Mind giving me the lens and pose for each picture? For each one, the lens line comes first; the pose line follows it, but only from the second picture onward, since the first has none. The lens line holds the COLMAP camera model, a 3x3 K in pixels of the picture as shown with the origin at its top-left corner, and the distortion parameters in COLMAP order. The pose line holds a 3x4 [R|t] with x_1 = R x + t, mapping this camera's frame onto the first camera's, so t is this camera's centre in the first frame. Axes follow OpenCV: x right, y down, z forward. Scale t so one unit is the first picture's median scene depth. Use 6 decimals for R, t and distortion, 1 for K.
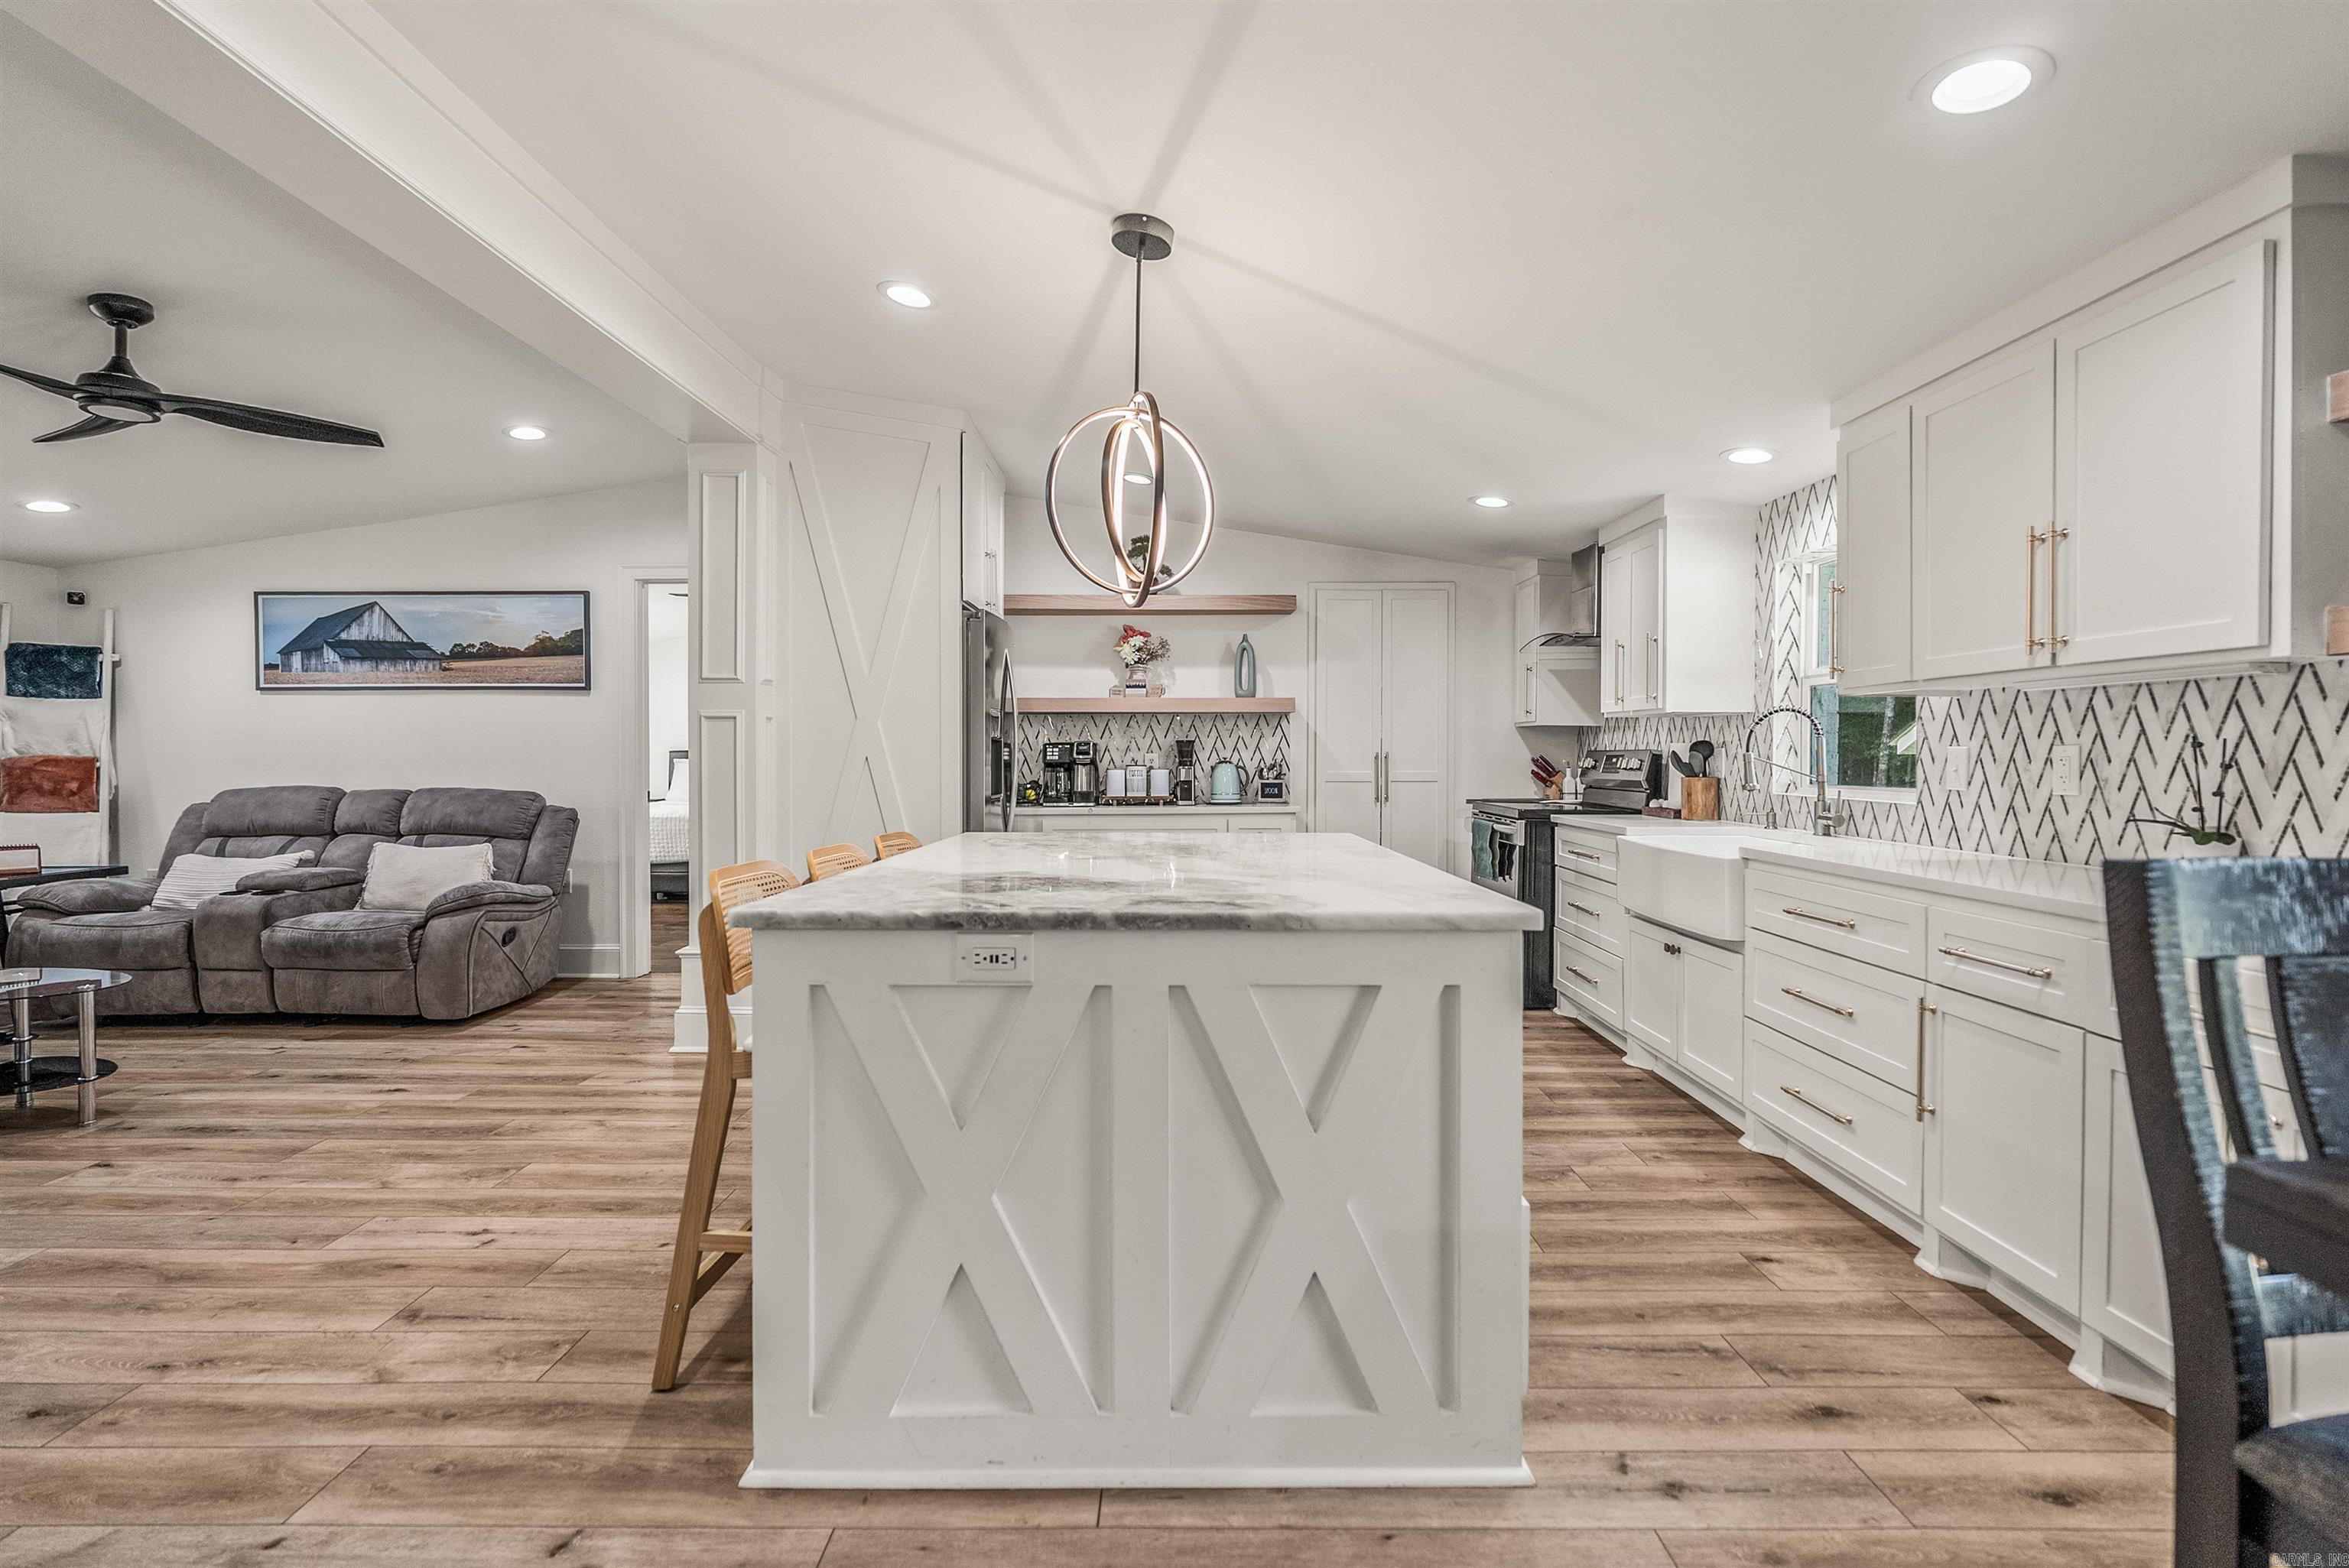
lens RADIAL K [[1072.8, 0, 1181.6], [0, 1072.8, 759.2], [0, 0, 1]] dist [-0.003326, 0.000210]
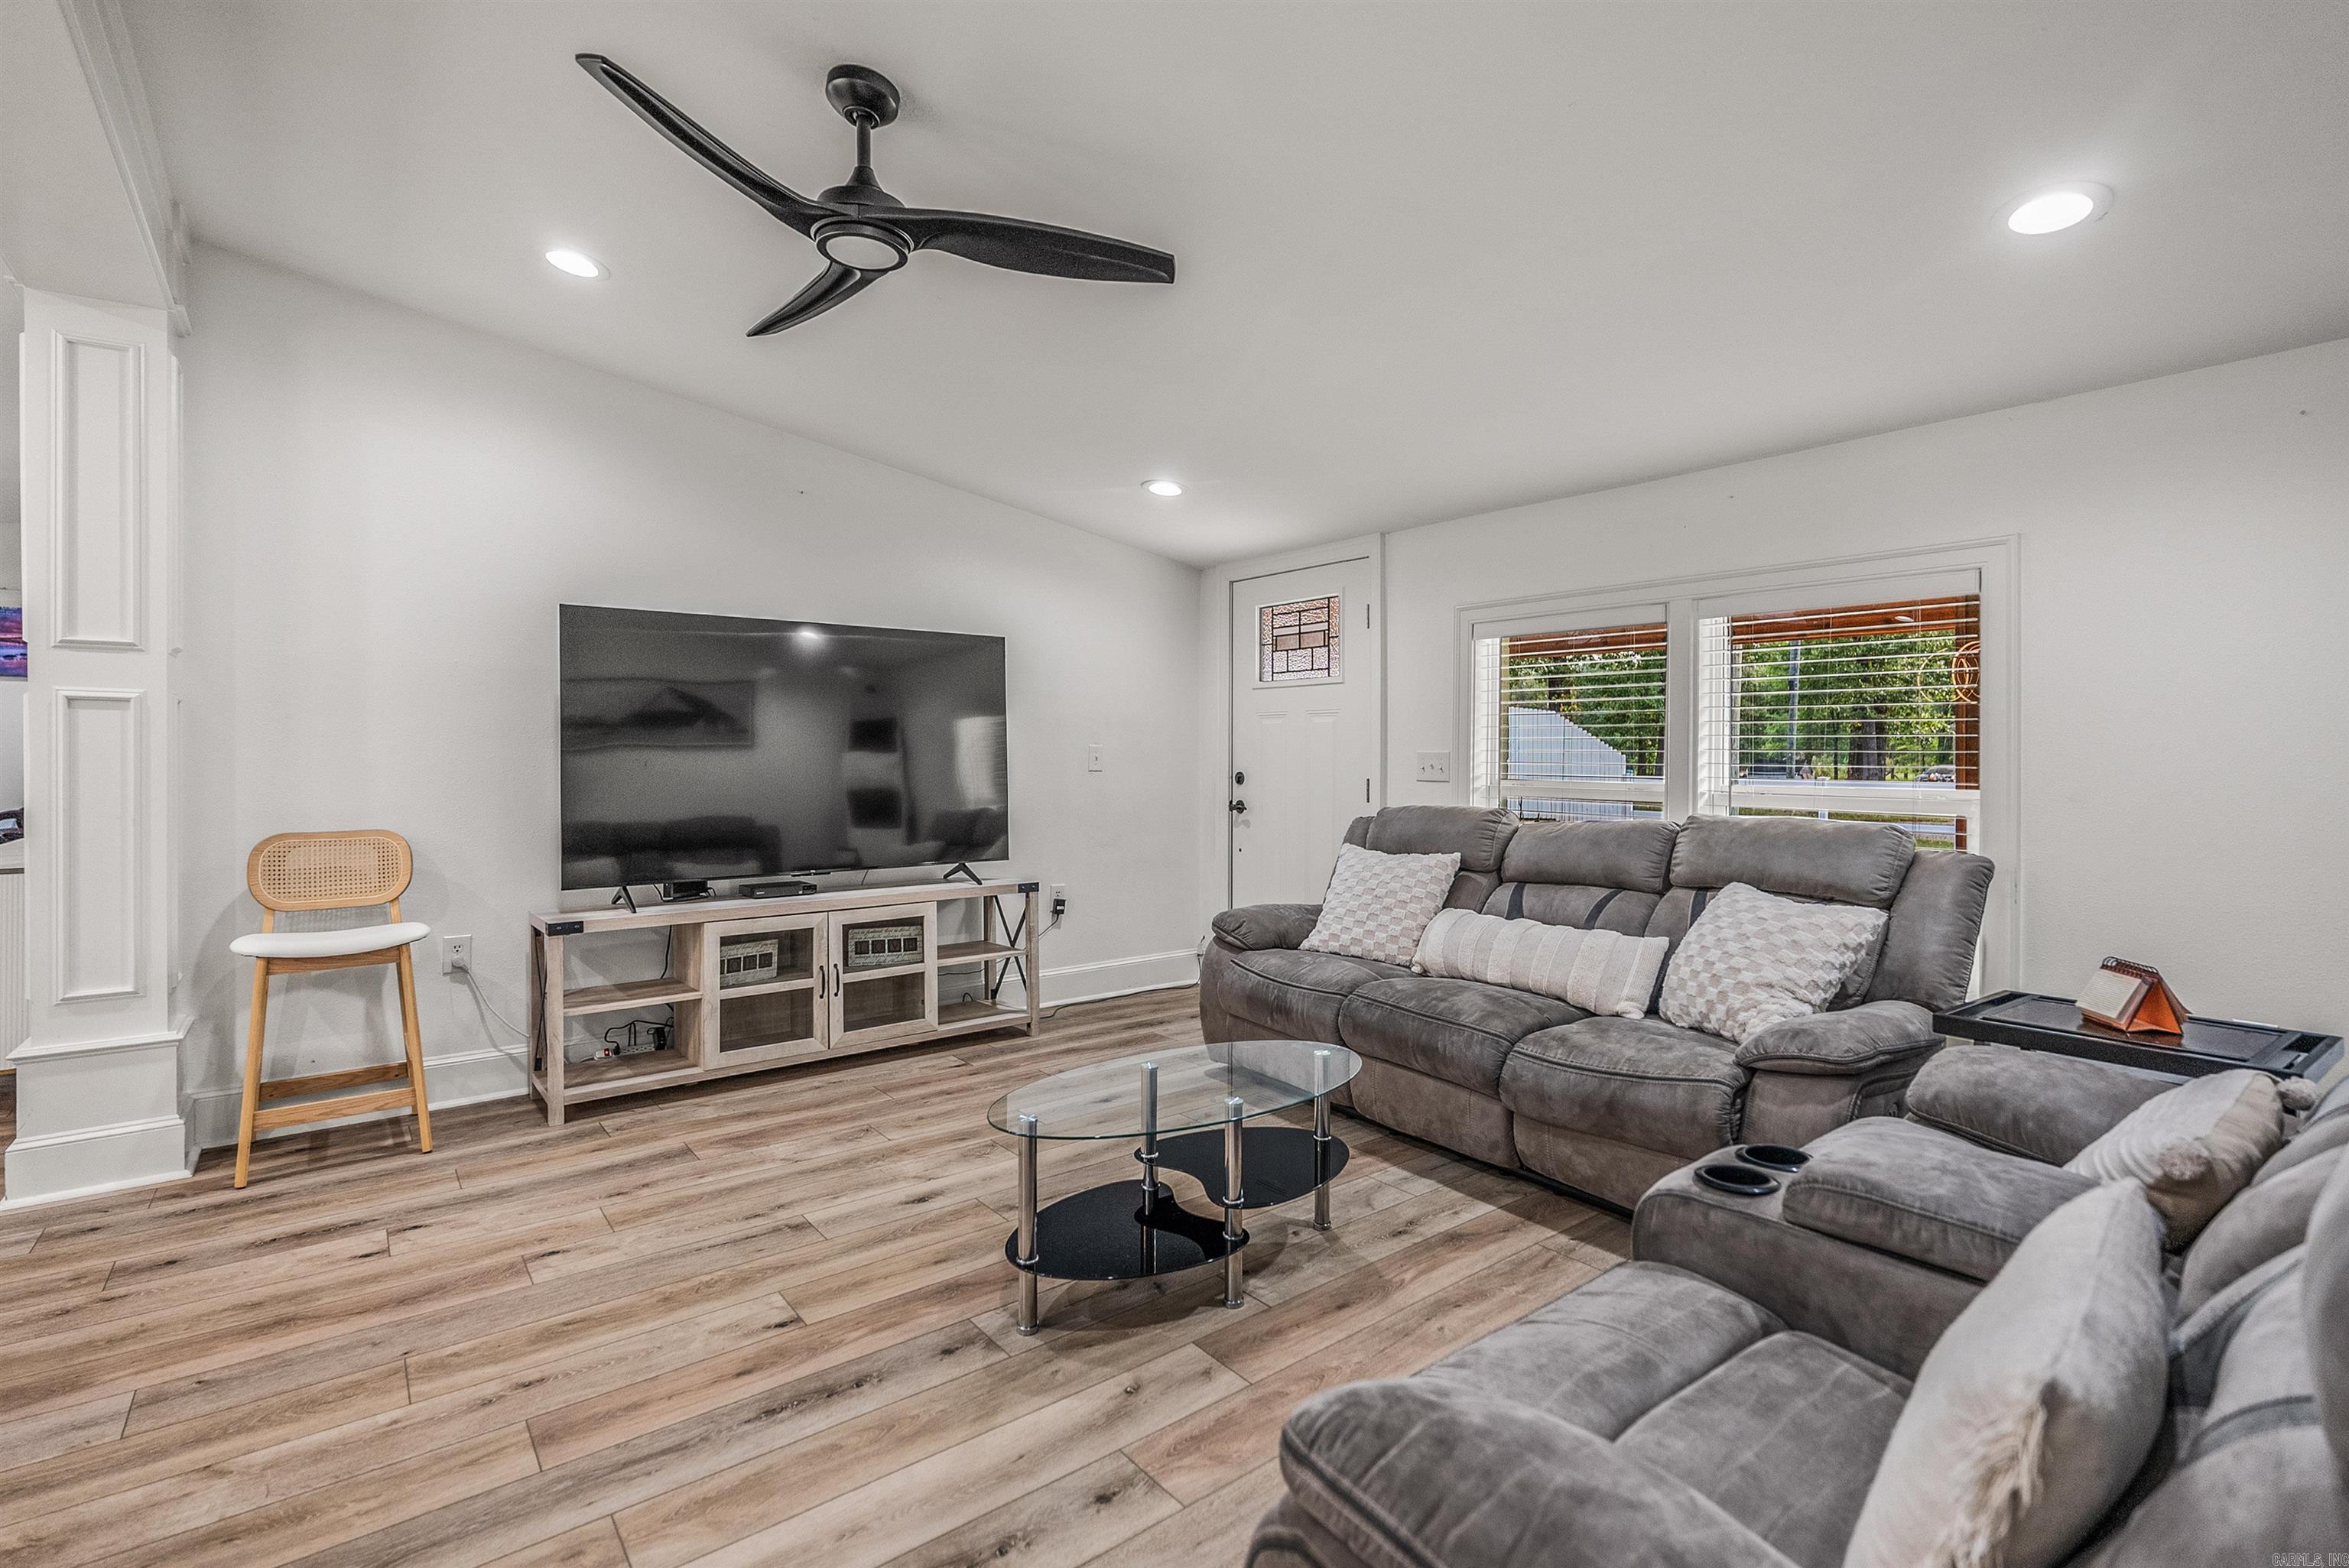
lens RADIAL K [[1073.4, 0, 1172.6], [0, 1073.4, 762.8], [0, 0, 1]] dist [-0.003223, -0.000390]
pose [[-0.784122, 0.002810, -0.620600, -0.465195], [-0.006842, 0.999890, 0.013173, -0.007623], [0.620569, 0.014576, -0.784017, 1.052449]]
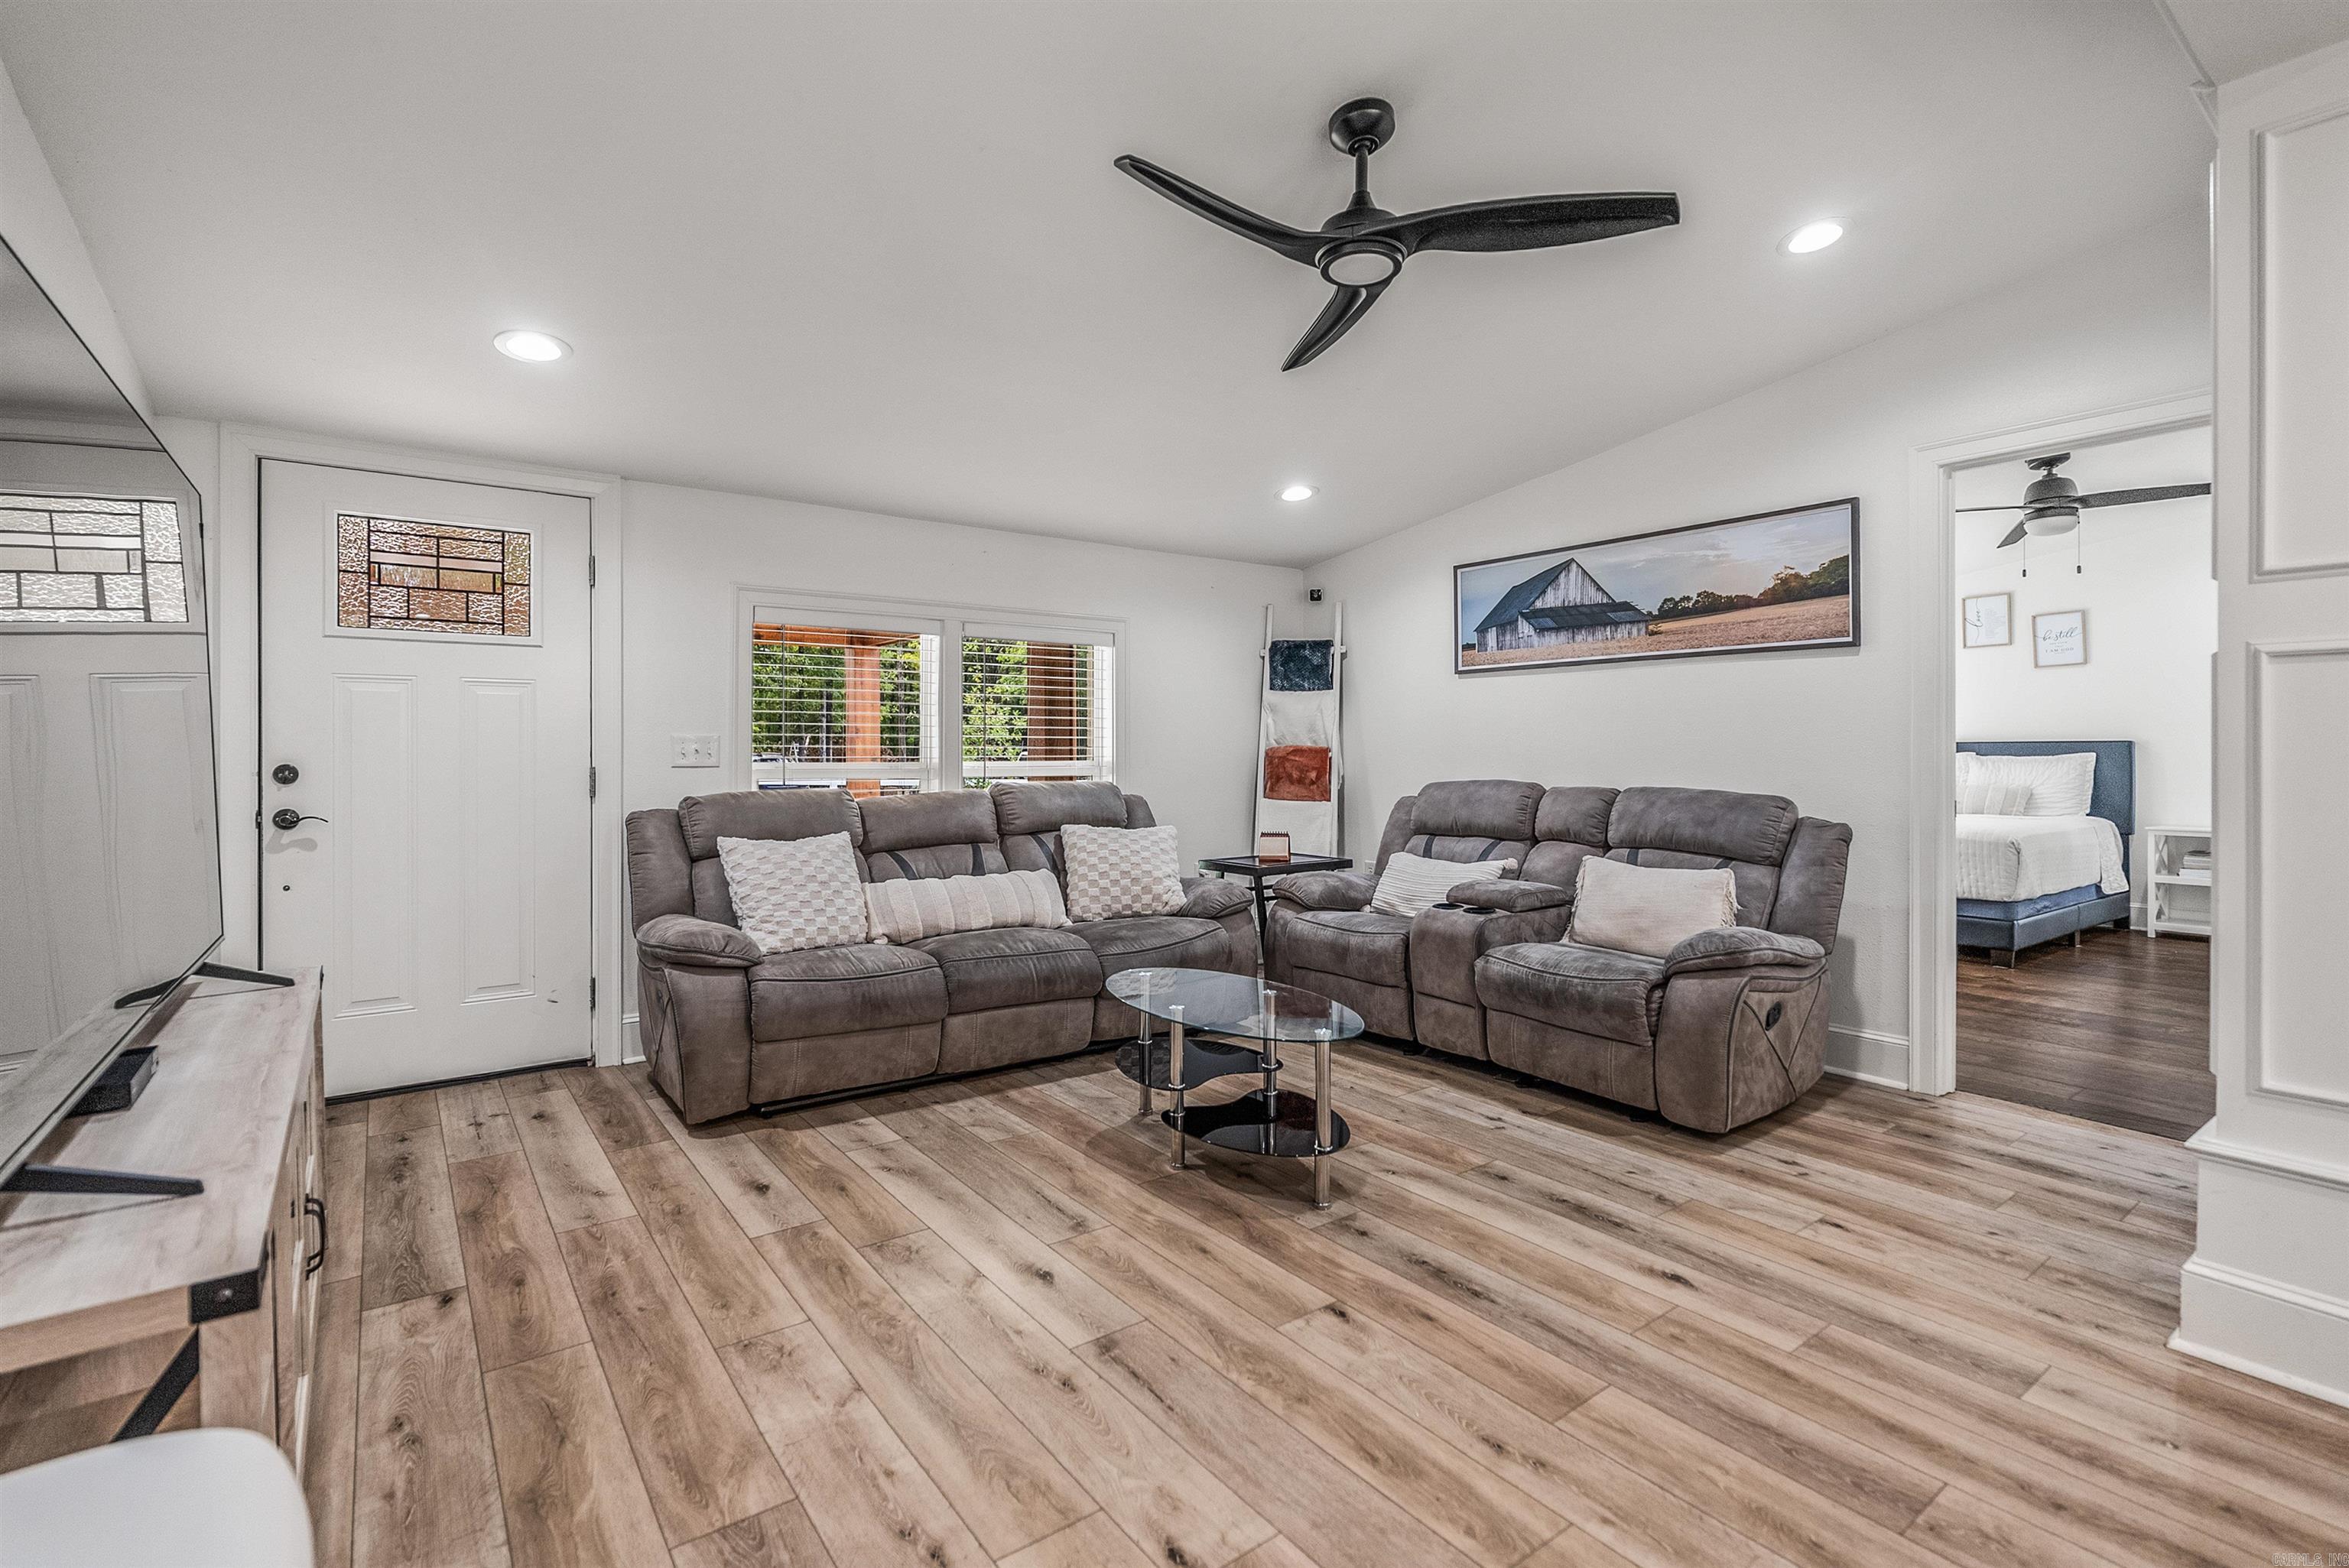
lens RADIAL K [[1072.8, 0, 1181.6], [0, 1072.8, 759.2], [0, 0, 1]] dist [-0.003326, 0.000210]
pose [[0.601516, 0.007168, -0.798828, -0.307411], [-0.005817, 0.999973, 0.004593, 0.005956], [0.798839, 0.001884, 0.601541, 0.296822]]
